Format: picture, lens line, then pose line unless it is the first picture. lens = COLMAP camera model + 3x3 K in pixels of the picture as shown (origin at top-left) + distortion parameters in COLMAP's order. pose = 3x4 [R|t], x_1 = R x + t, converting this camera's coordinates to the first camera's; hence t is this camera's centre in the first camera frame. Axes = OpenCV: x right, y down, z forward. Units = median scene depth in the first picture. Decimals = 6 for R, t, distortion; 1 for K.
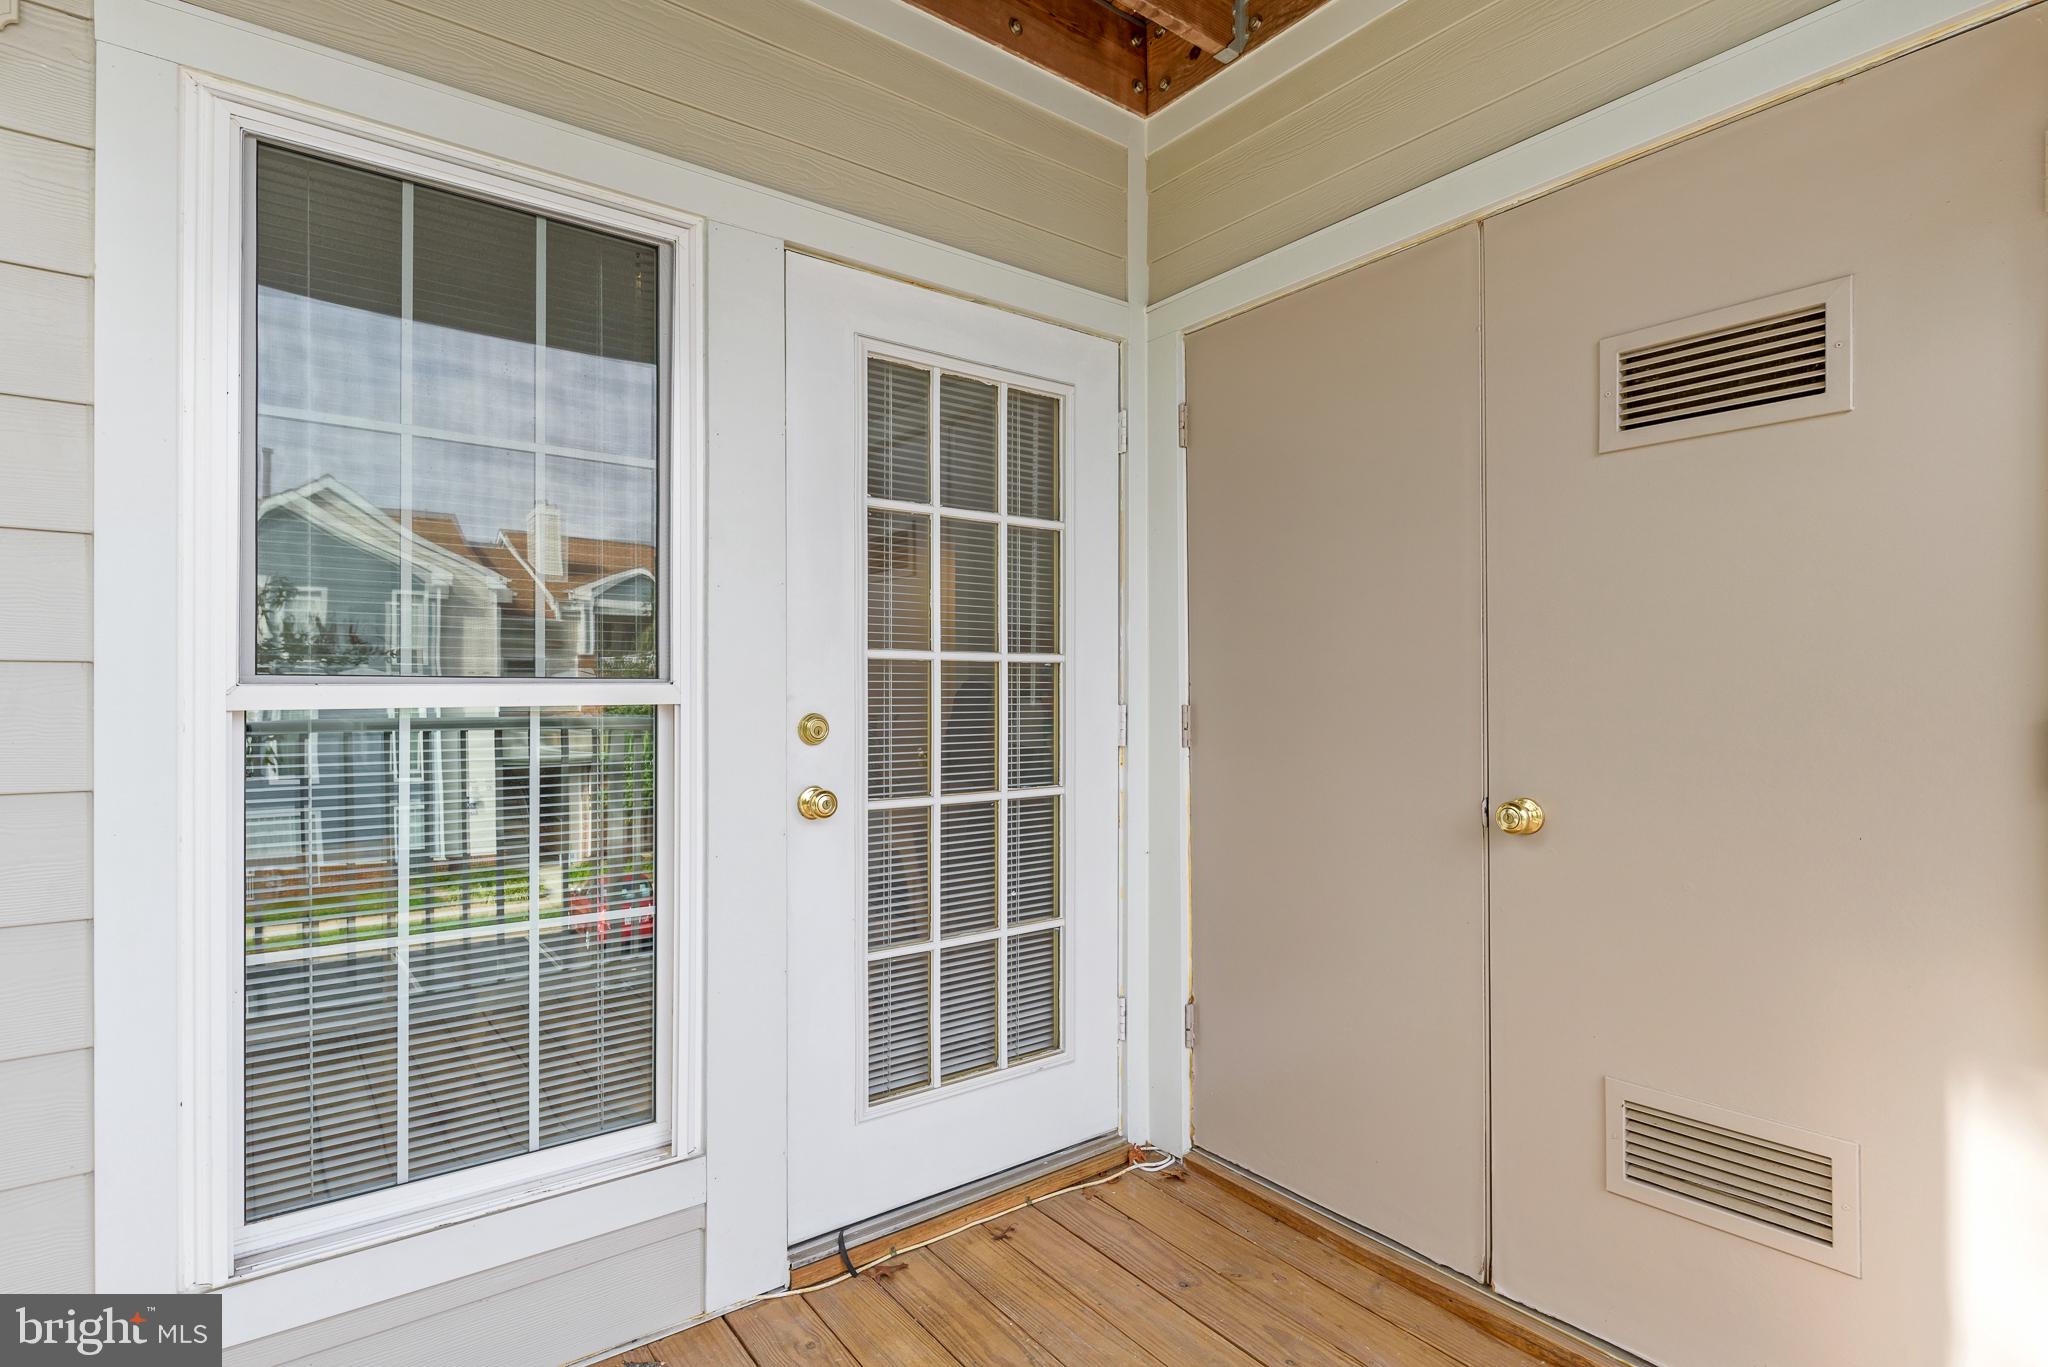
lens RADIAL K [[1039.4, 0, 1024.0], [0, 1039.4, 683.5], [0, 0, 1]] dist [0.002944, 0.000620]
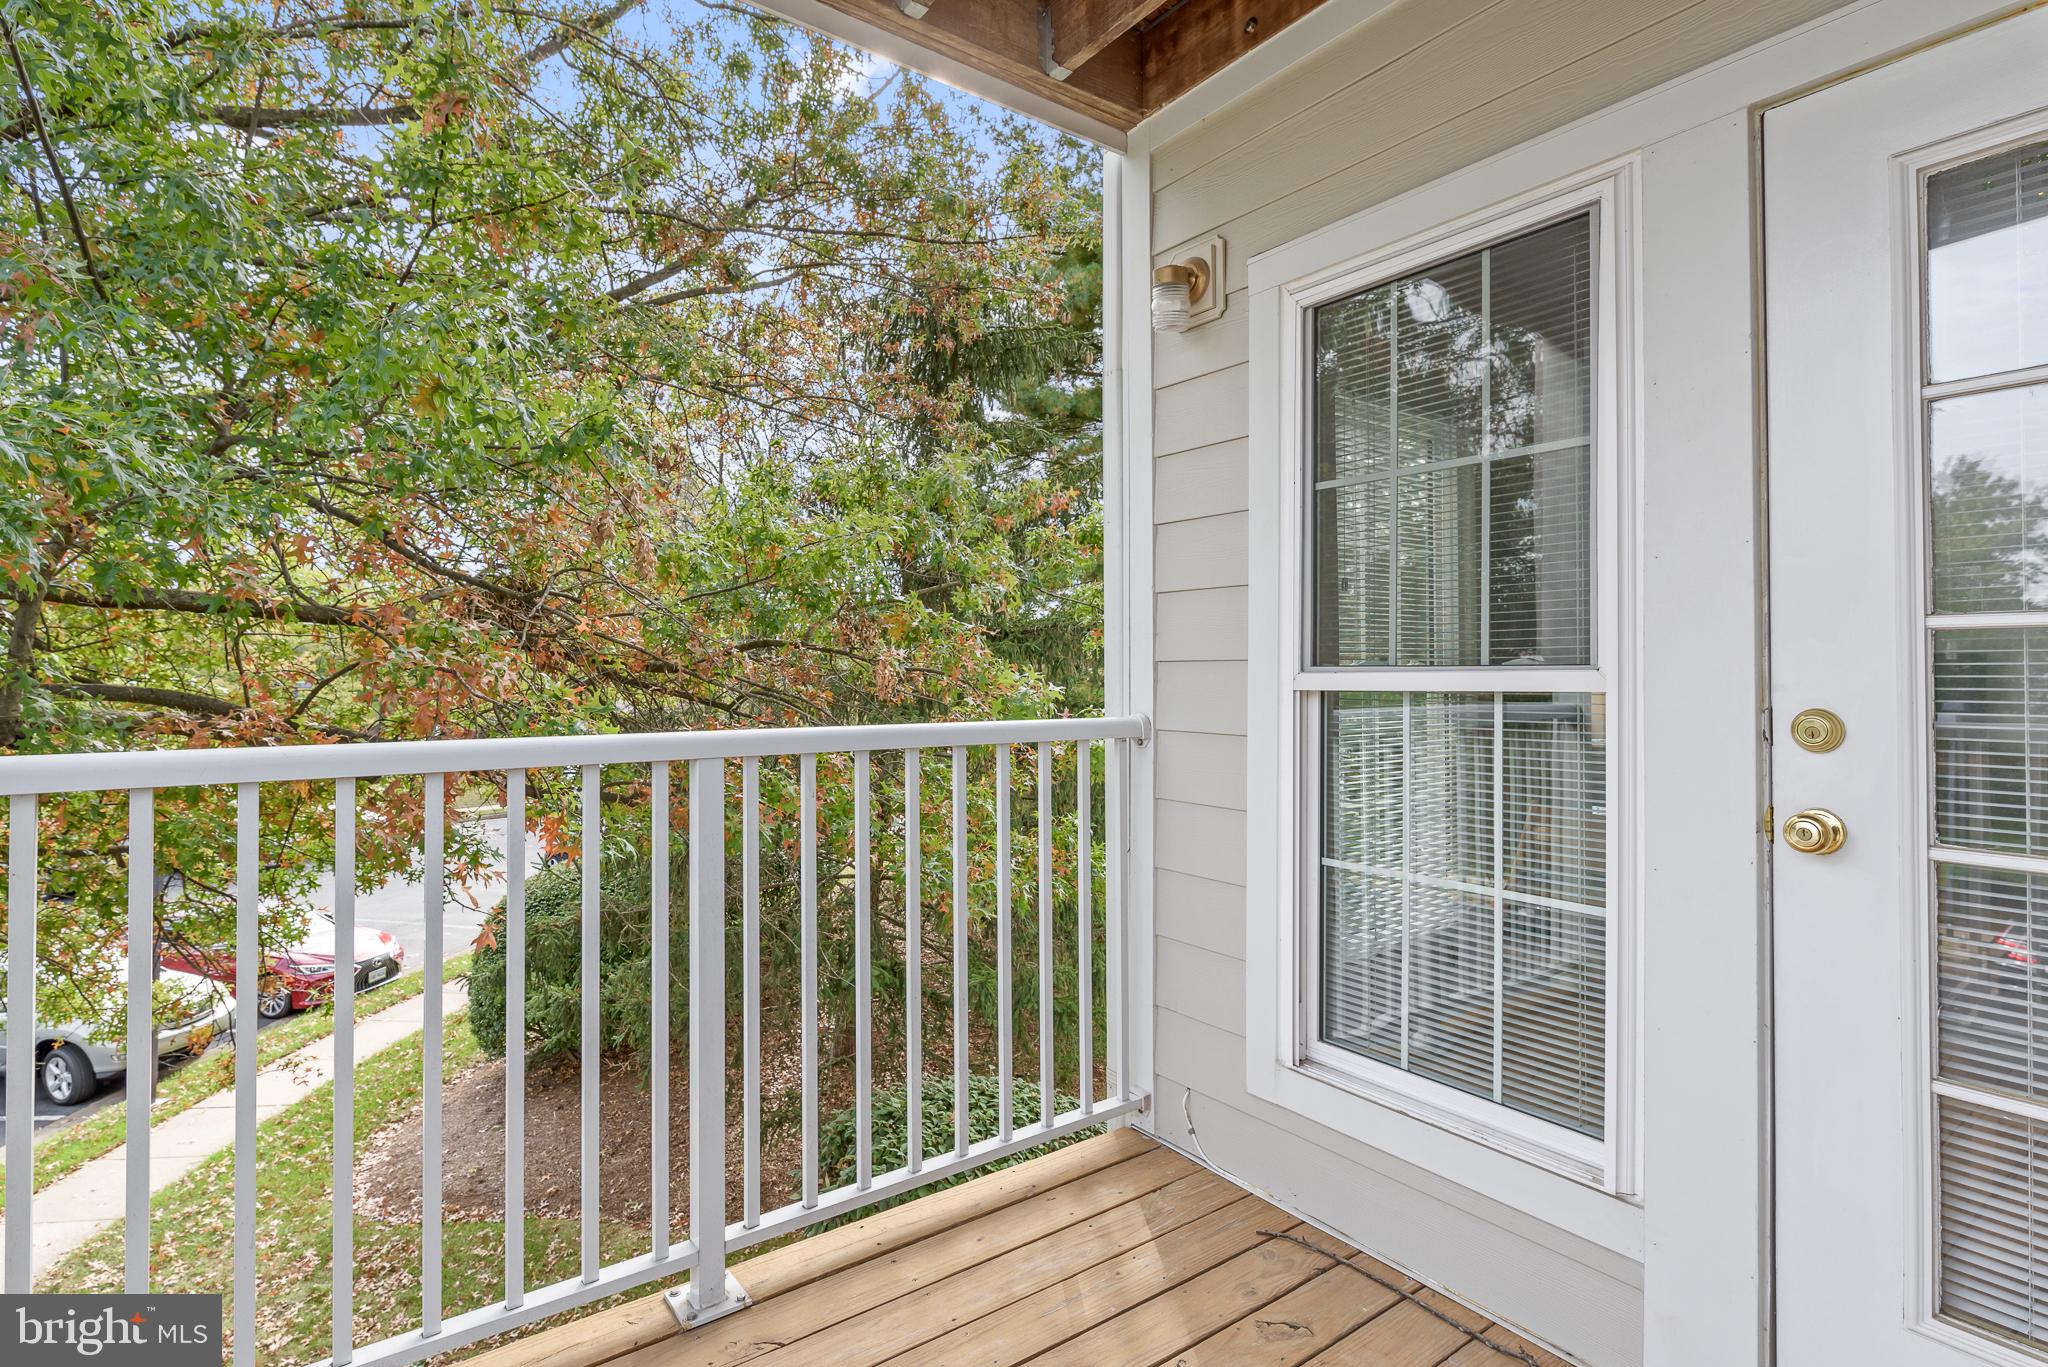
lens RADIAL K [[1022.0, 0, 1026.6], [0, 1022.0, 633.3], [0, 0, 1]] dist [-0.001437, -0.000489]
pose [[-0.029102, -0.042283, -0.998682, 0.590359], [0.004466, 0.999089, -0.042430, 0.004548], [0.999566, -0.005695, -0.028887, 0.513874]]
